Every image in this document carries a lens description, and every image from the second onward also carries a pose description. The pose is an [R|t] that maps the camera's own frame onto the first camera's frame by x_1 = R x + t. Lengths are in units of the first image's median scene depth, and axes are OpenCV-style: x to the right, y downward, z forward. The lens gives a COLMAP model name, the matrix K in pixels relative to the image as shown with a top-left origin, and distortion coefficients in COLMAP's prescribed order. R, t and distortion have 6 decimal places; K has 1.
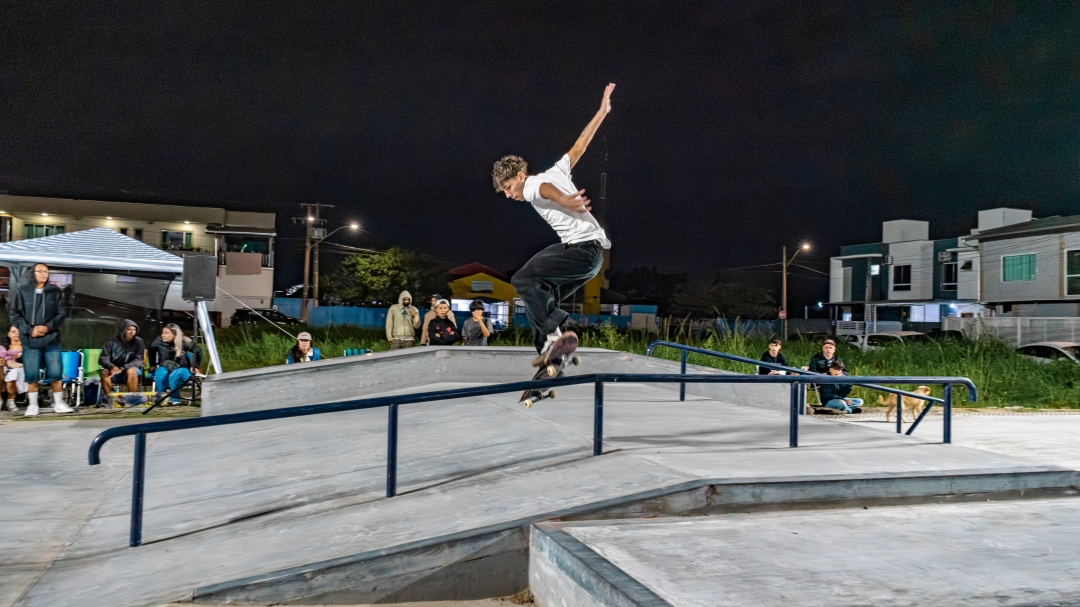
lens RADIAL K [[859.2, 0, 540.0], [0, 859.2, 303.5], [0, 0, 1]] dist [-0.018886, 0.019789]
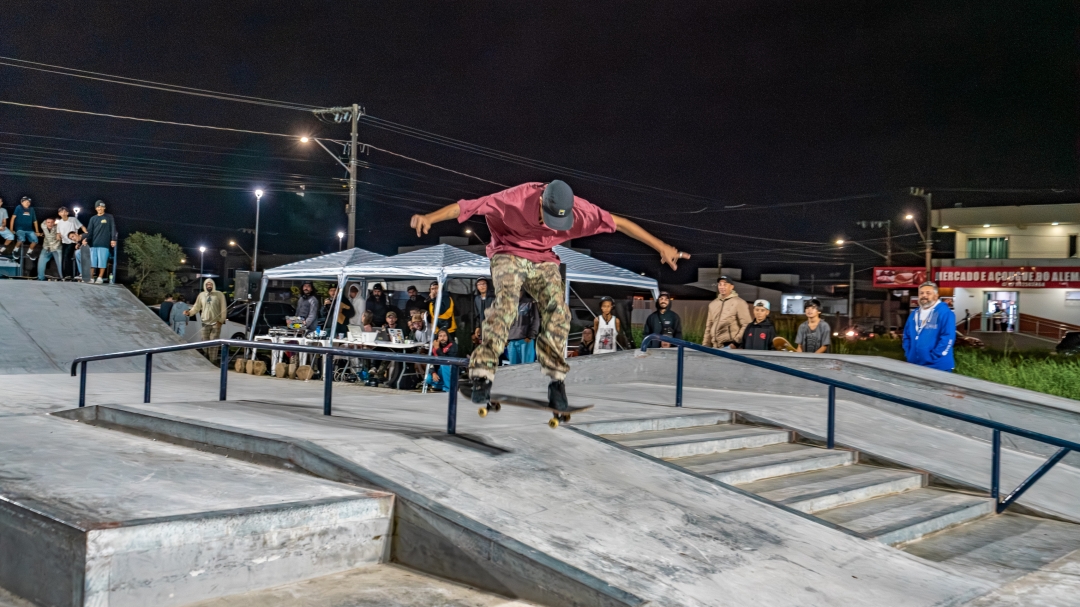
lens RADIAL K [[1134.9, 0, 540.0], [0, 1134.9, 303.5], [0, 0, 1]] dist [0.006075, -0.007713]
pose [[0.439198, -0.023573, -0.898081, 0.227430], [-0.007055, 0.999534, -0.029686, 0.010514], [0.898363, 0.019374, 0.438827, 0.089188]]
